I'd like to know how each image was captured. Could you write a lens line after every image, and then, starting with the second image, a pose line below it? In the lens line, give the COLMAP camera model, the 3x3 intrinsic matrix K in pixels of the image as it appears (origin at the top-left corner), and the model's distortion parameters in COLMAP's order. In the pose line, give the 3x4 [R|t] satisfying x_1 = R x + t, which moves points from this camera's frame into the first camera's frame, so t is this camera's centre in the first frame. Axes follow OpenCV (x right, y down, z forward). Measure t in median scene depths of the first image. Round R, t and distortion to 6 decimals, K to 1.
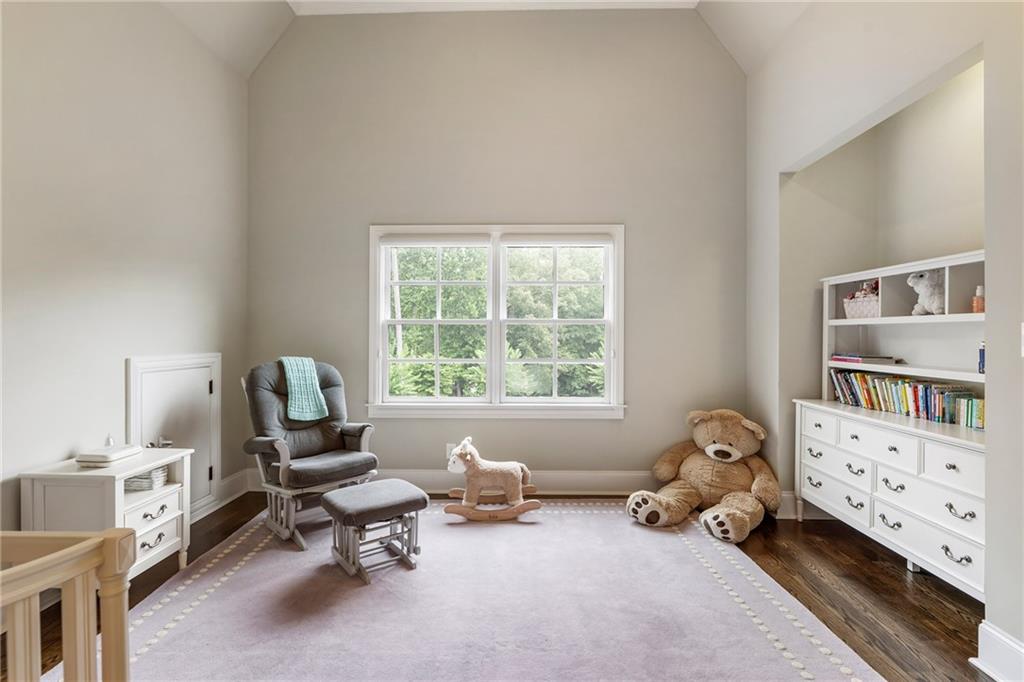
lens RADIAL K [[478.9, 0, 512.0], [0, 478.9, 334.9], [0, 0, 1]] dist [0.002211, 0.000553]
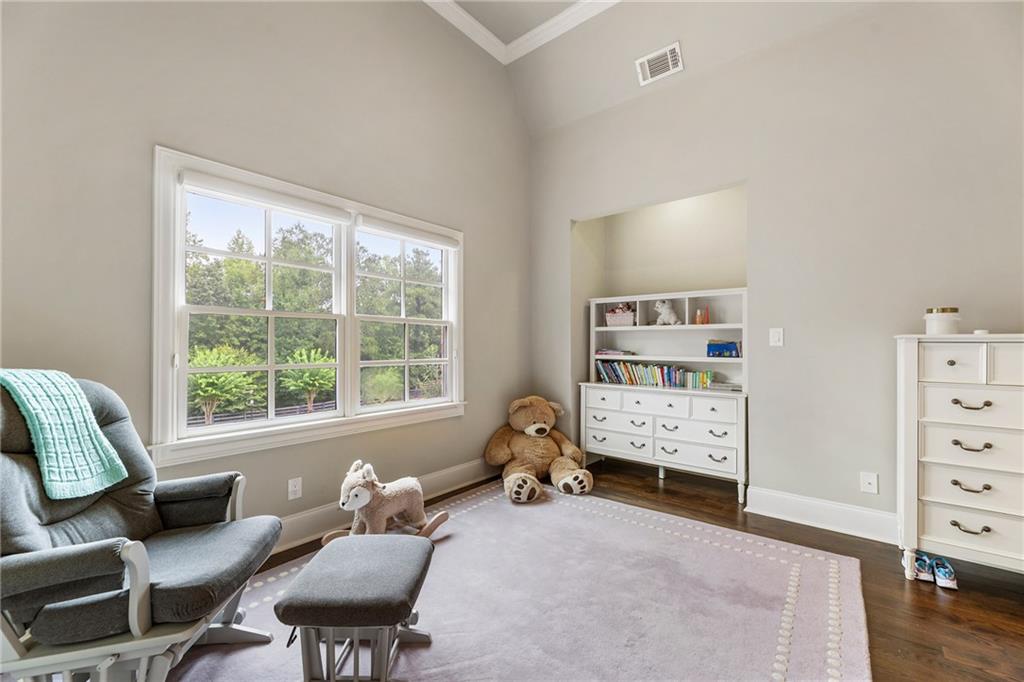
lens RADIAL K [[421.1, 0, 512.0], [0, 421.1, 341.0], [0, 0, 1]] dist [0.000086, 0.000020]
pose [[0.625214, 0.007202, 0.780420, -0.517855], [-0.003826, 0.999974, -0.006163, 0.020562], [-0.780444, 0.000868, 0.625225, 0.398407]]
